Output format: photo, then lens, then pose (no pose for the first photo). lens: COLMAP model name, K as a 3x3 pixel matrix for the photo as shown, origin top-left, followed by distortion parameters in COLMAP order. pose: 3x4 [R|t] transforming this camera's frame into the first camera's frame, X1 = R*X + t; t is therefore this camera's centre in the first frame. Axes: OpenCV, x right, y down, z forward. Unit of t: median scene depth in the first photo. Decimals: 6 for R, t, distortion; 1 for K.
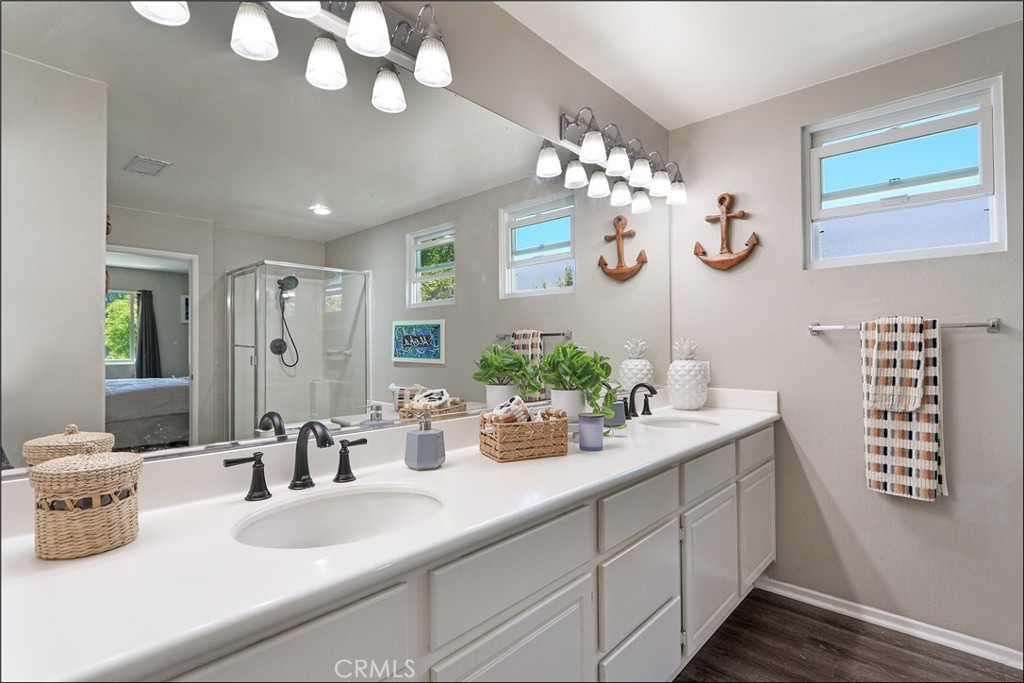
lens RADIAL K [[474.4, 0, 512.6], [0, 474.4, 343.3], [0, 0, 1]] dist [-0.017637, 0.001783]
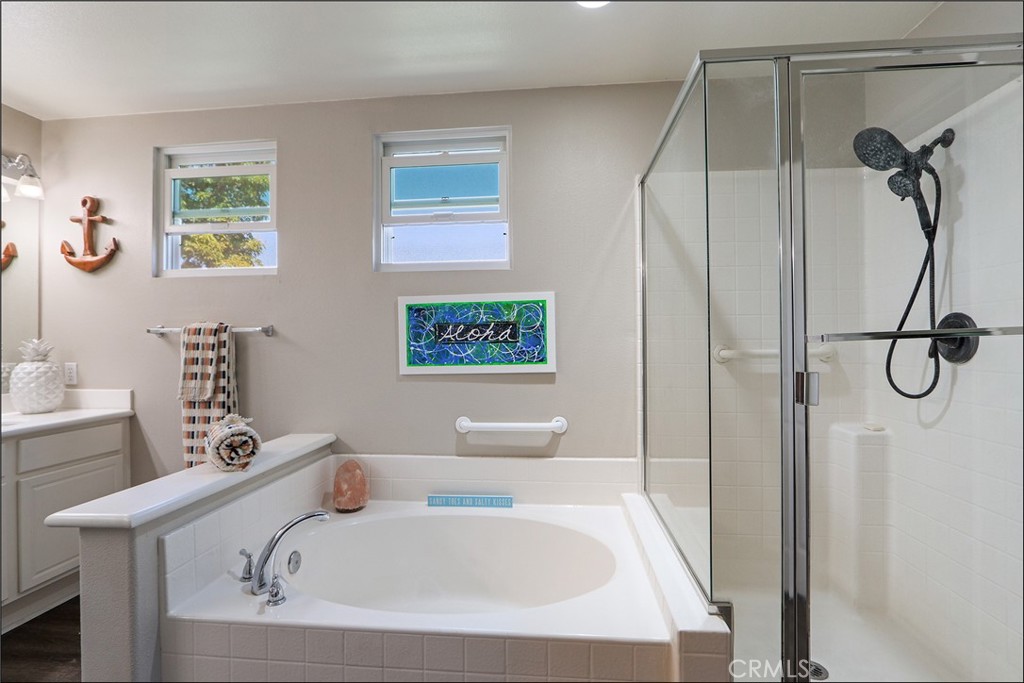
lens RADIAL K [[474.4, 0, 511.9], [0, 474.4, 340.2], [0, 0, 1]] dist [-0.017637, 0.001783]
pose [[0.795562, 0.003069, 0.605864, 0.707876], [0.000589, 0.999983, -0.005840, -0.003161], [-0.605872, 0.005003, 0.795547, -0.432482]]
